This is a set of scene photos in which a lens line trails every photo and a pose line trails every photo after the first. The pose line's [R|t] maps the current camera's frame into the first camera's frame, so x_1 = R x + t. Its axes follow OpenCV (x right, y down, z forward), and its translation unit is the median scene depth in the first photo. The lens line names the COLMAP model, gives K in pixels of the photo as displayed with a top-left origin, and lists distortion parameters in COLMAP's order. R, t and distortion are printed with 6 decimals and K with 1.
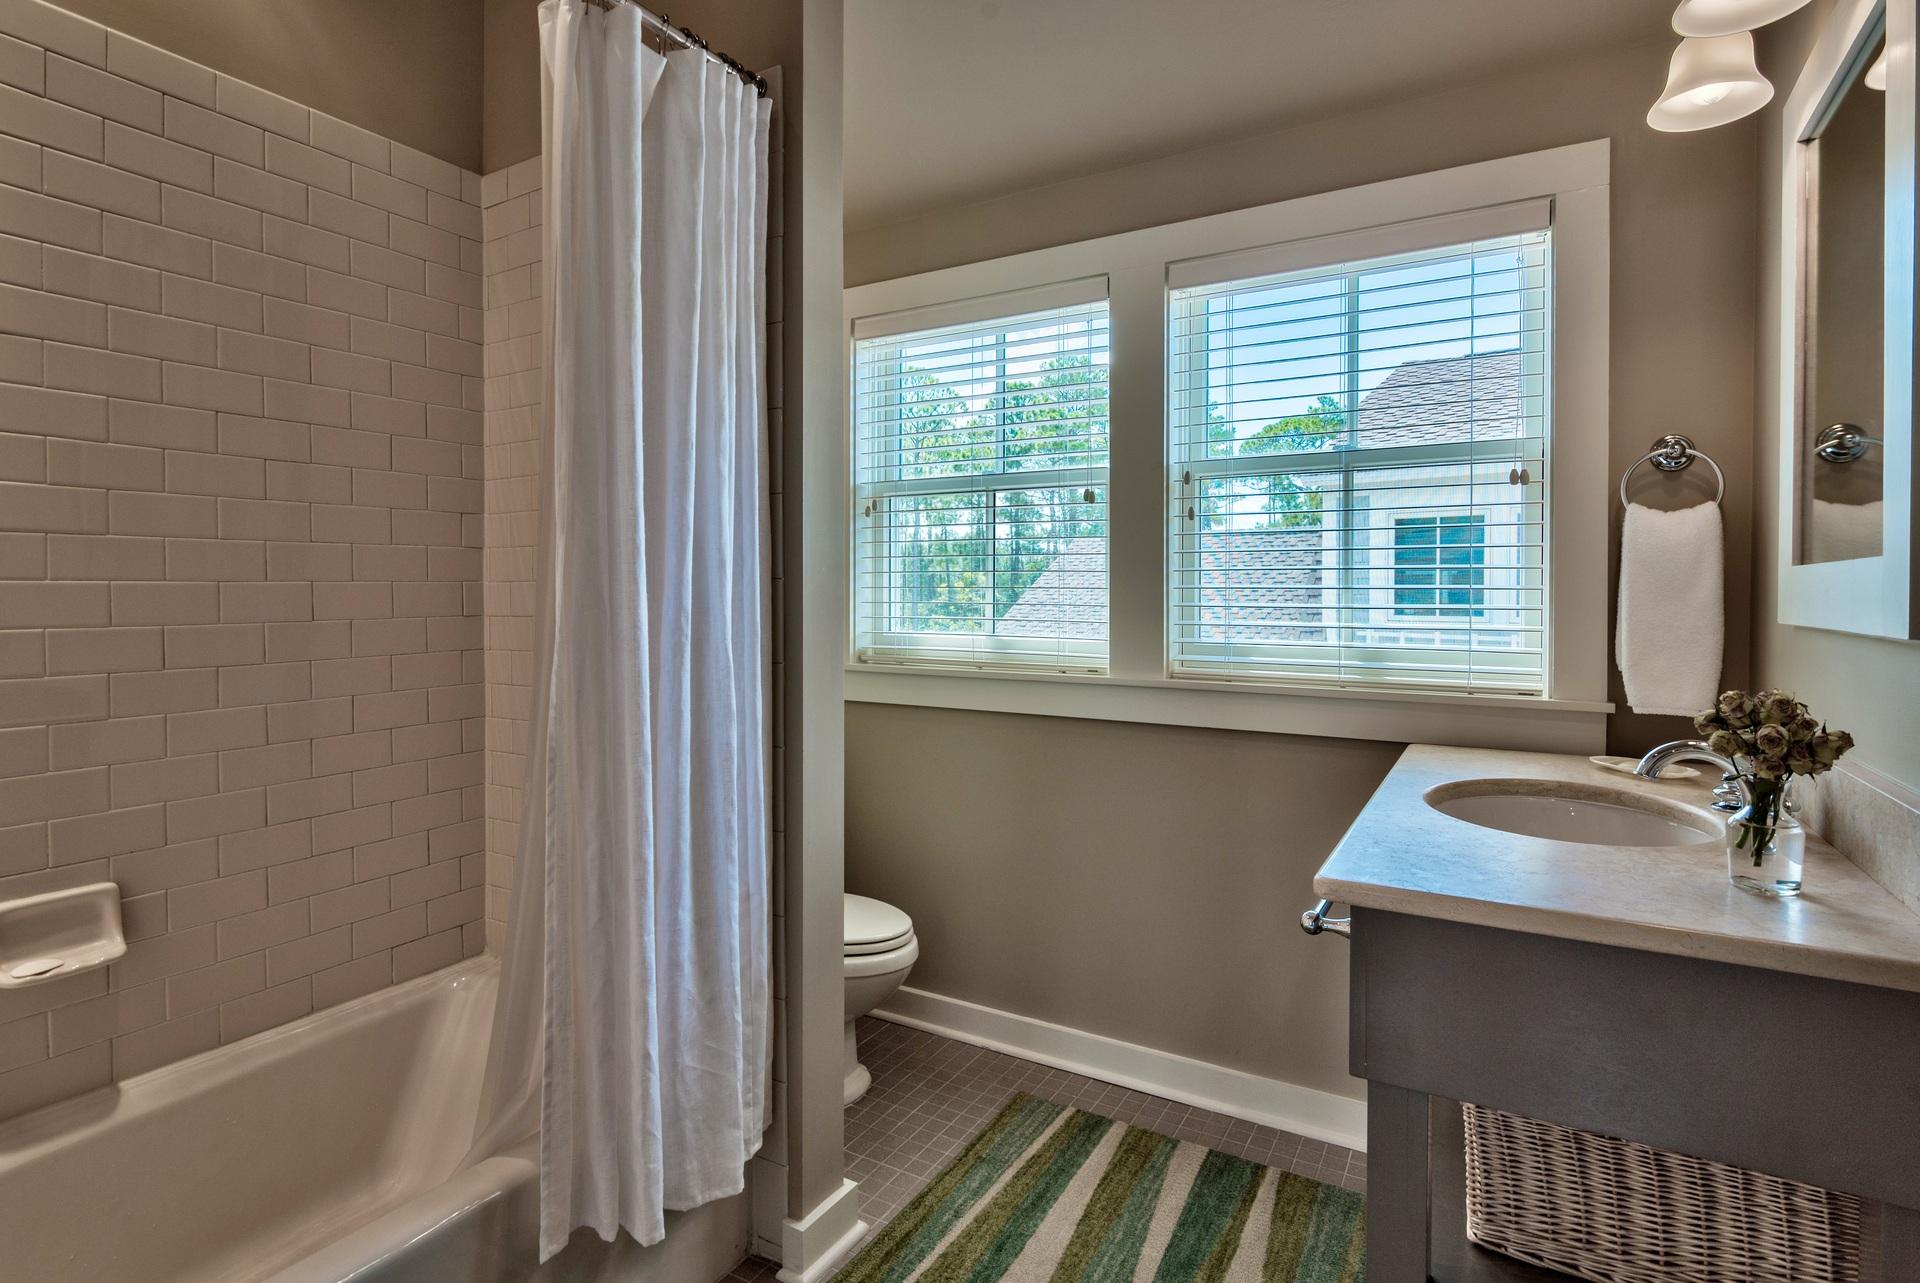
lens RADIAL K [[958.2, 0, 962.2], [0, 958.2, 602.4], [0, 0, 1]] dist [-0.001724, -0.000352]
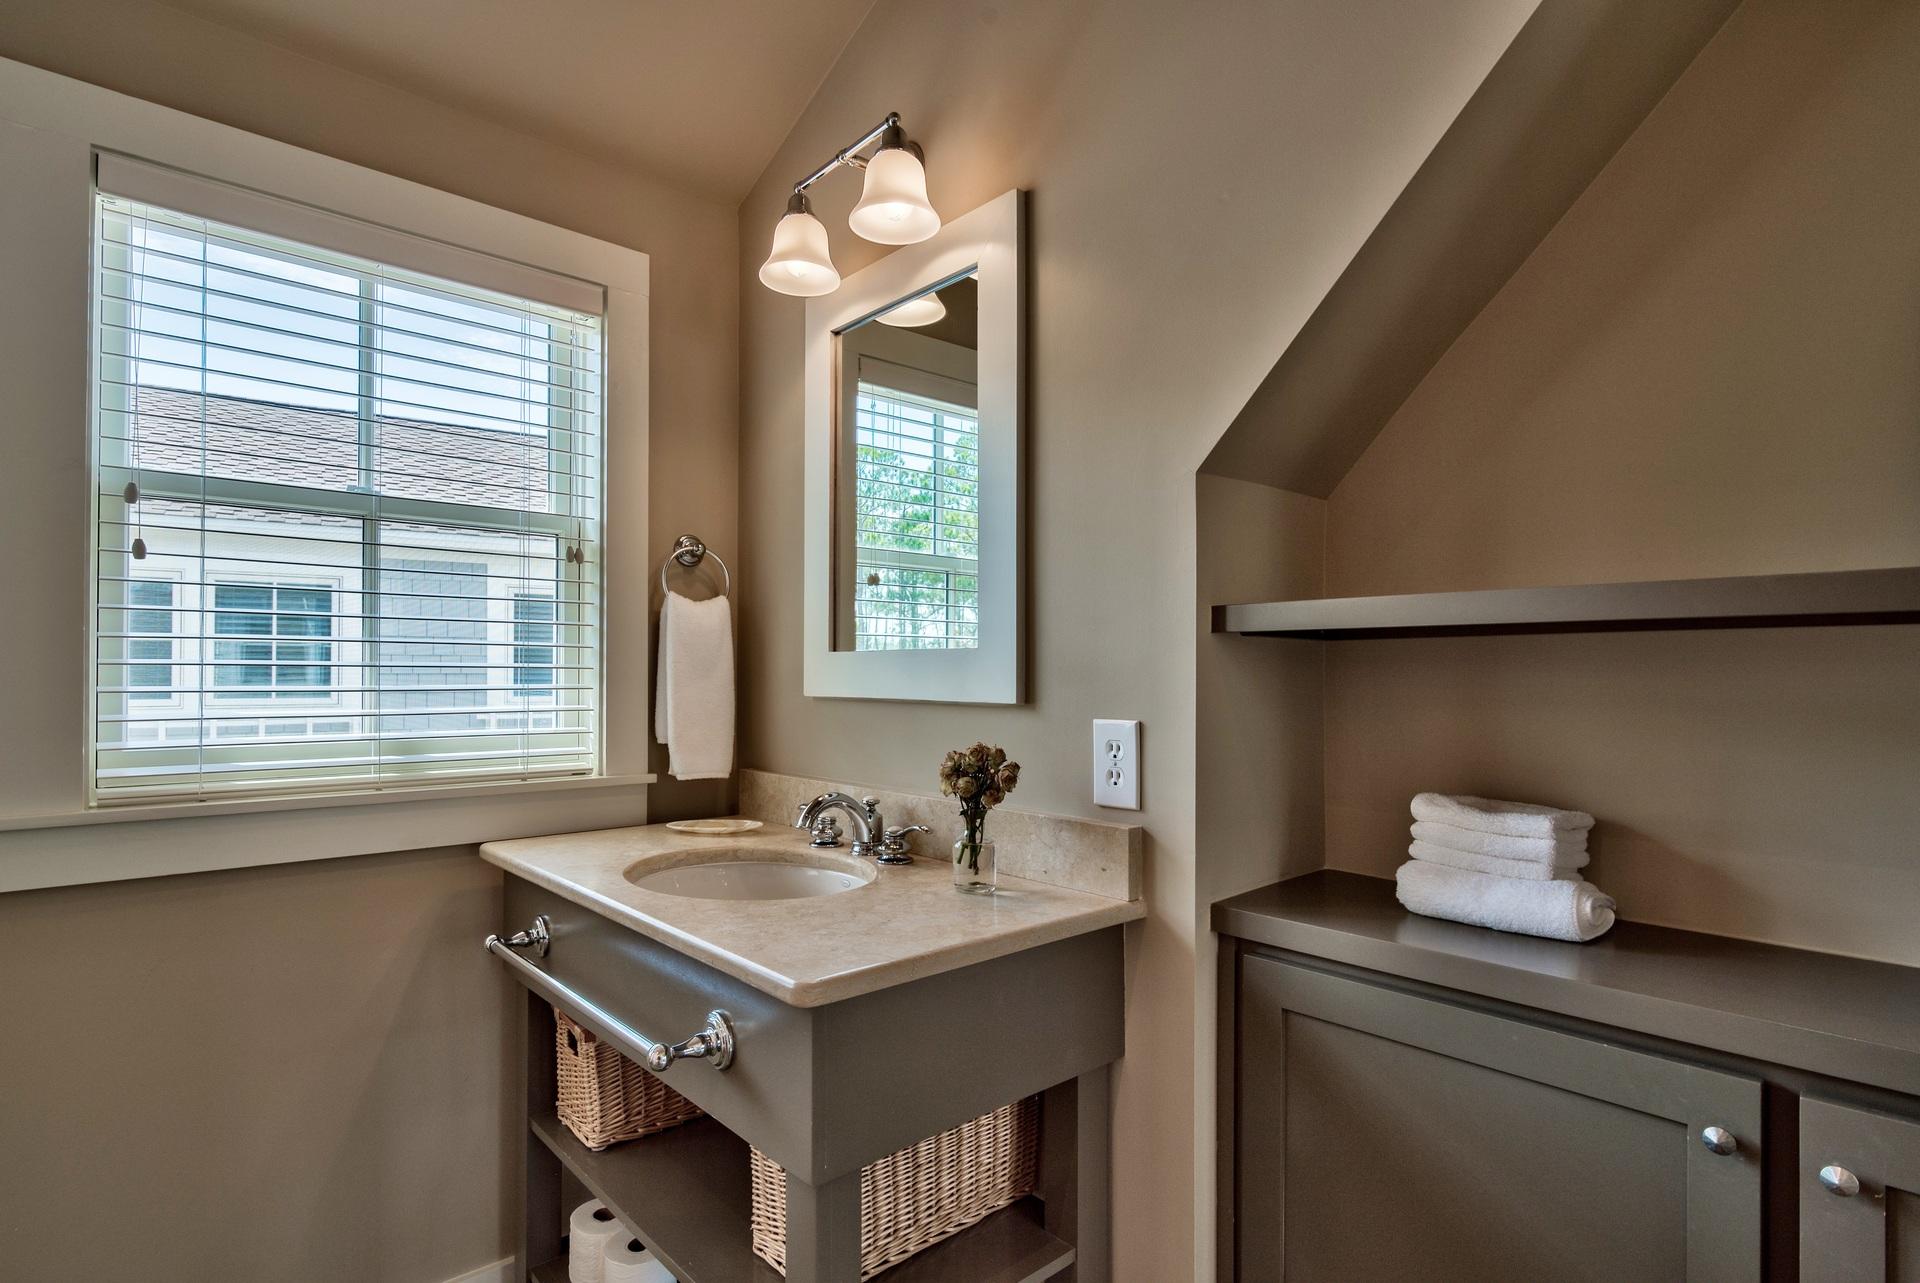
lens RADIAL K [[977.5, 0, 961.7], [0, 977.5, 664.0], [0, 0, 1]] dist [0.044265, -0.042417]
pose [[0.297877, 0.009808, 0.954554, -0.280154], [0.006746, 0.999901, -0.012379, -0.003100], [-0.954580, 0.010127, 0.297782, 0.331253]]
